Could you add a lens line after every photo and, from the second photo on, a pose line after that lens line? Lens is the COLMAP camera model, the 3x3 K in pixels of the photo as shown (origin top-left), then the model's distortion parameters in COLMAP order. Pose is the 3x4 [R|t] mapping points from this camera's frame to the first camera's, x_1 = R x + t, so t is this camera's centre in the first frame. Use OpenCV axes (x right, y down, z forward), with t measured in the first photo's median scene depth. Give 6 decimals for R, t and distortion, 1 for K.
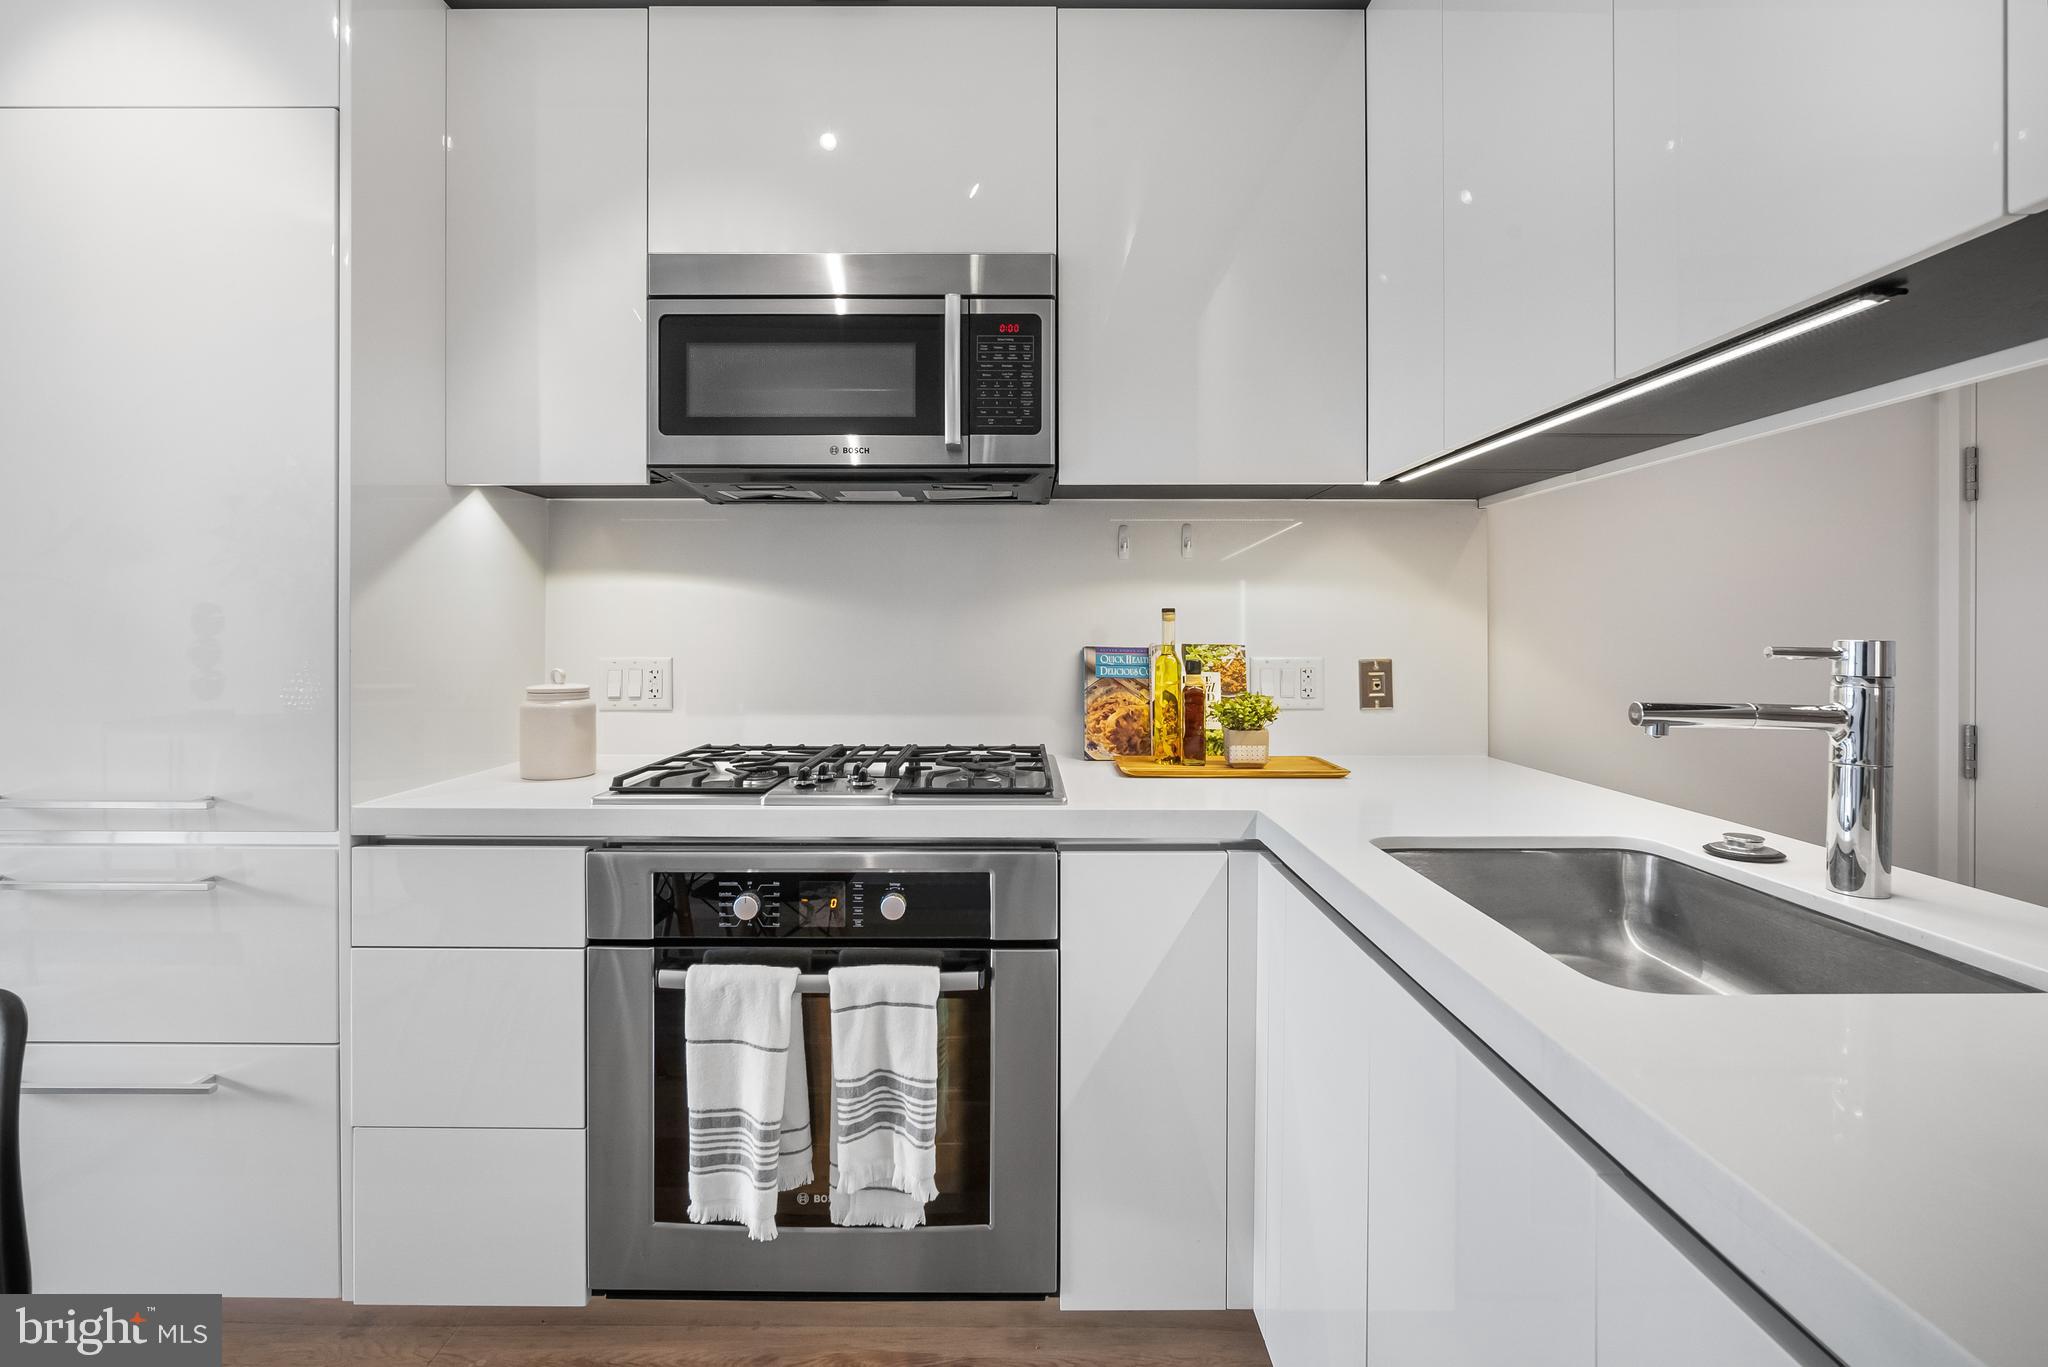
lens RADIAL K [[913.7, 0, 1006.7], [0, 913.7, 636.1], [0, 0, 1]] dist [-0.010012, 0.000379]
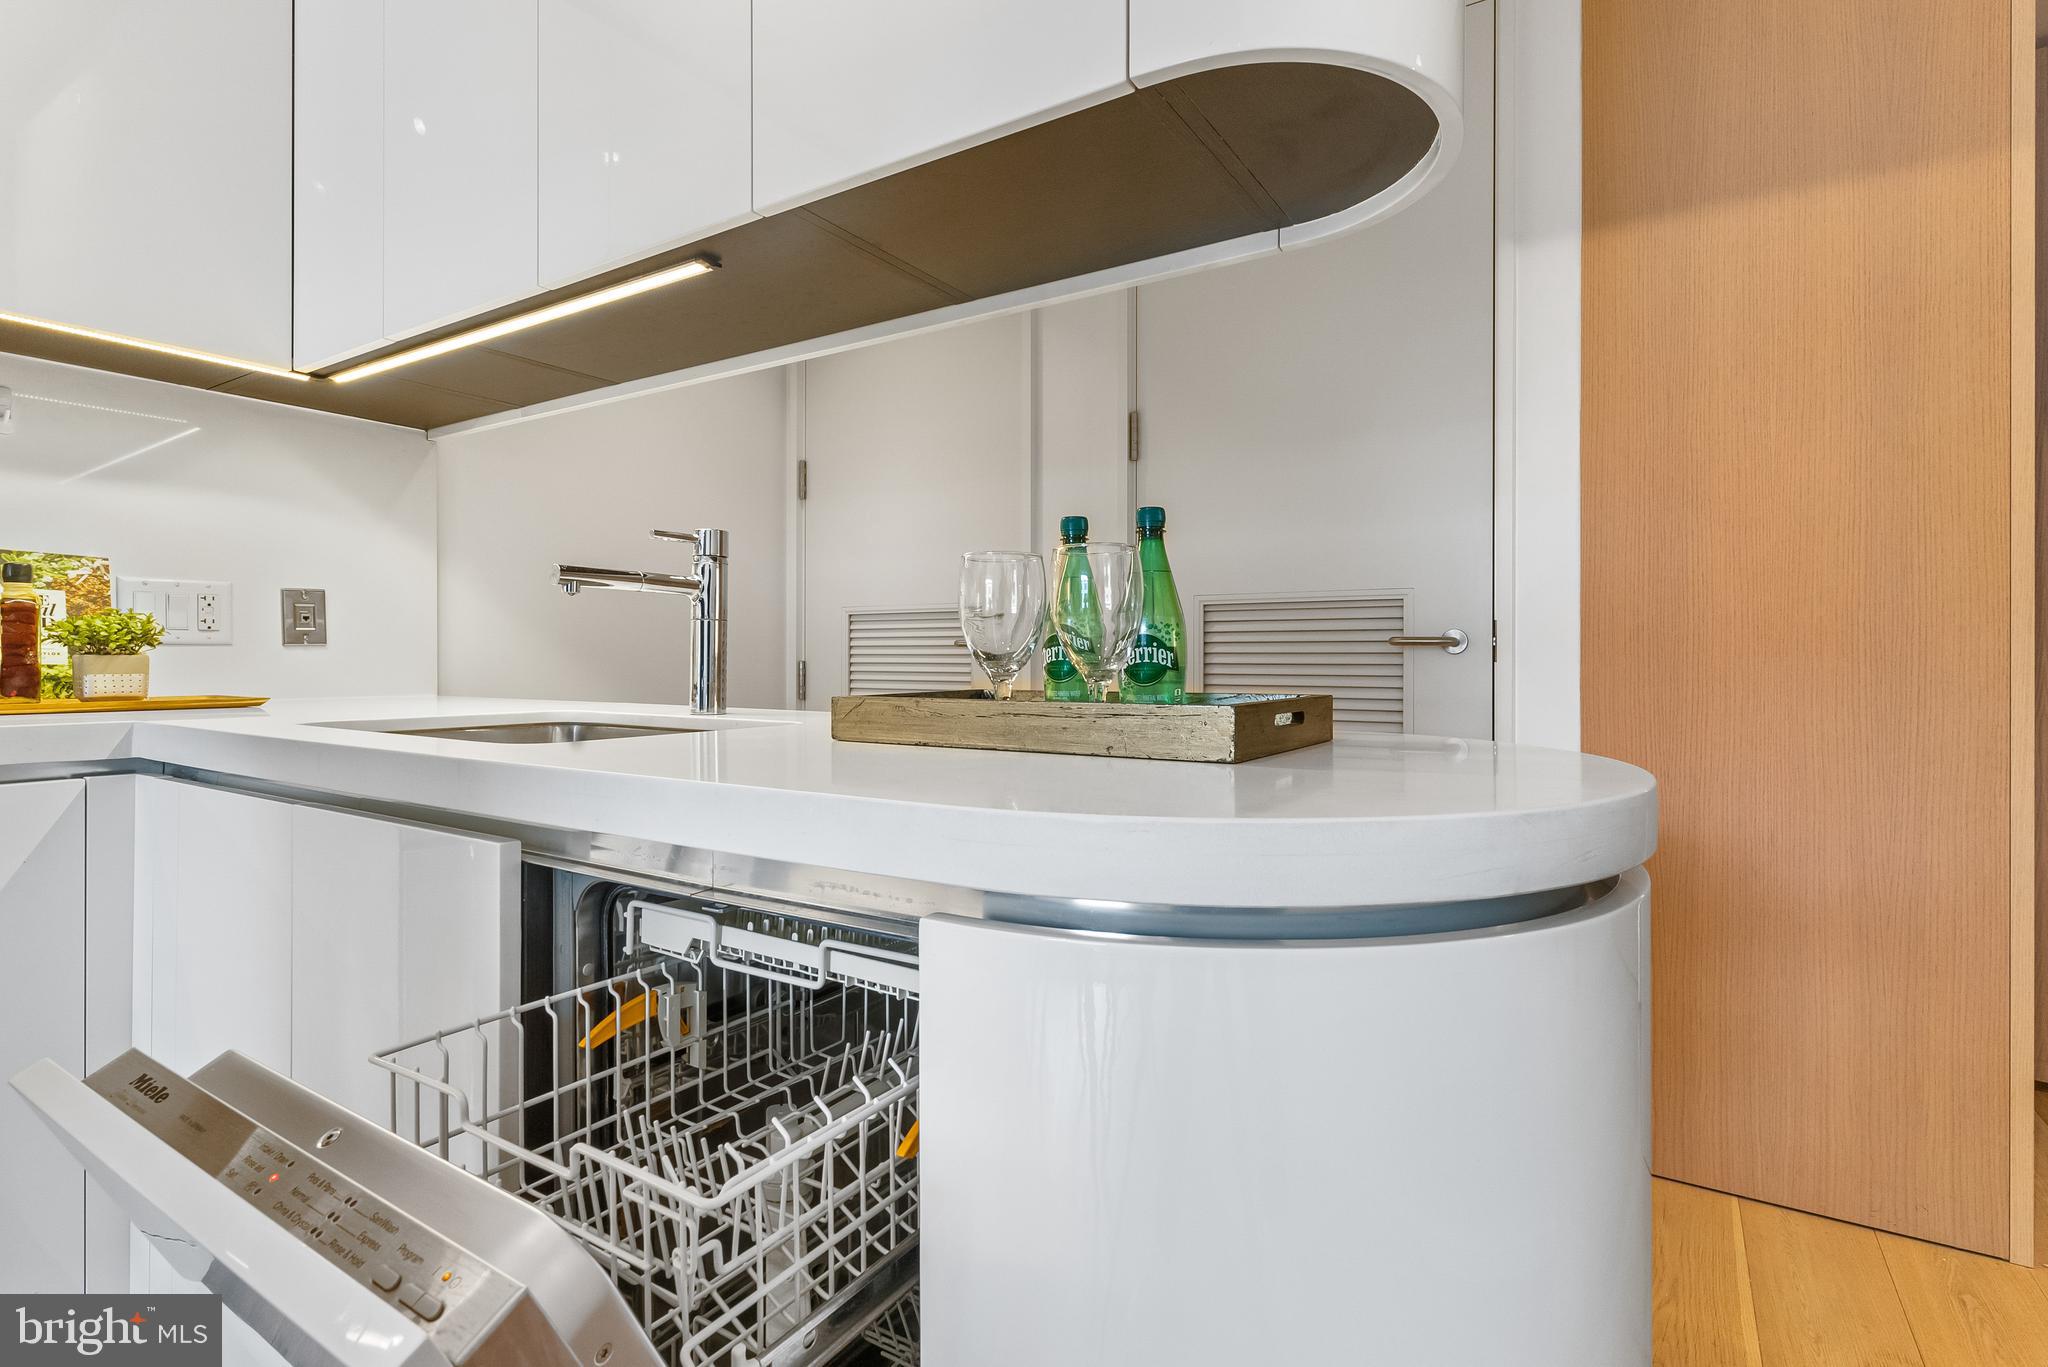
lens RADIAL K [[989.9, 0, 1044.7], [0, 989.9, 652.0], [0, 0, 1]] dist [-0.004441, -0.001211]
pose [[0.520735, 0.002868, 0.853714, -0.039439], [0.007902, 0.999935, -0.008179, 0.107211], [-0.853682, 0.011005, 0.520679, -0.114084]]
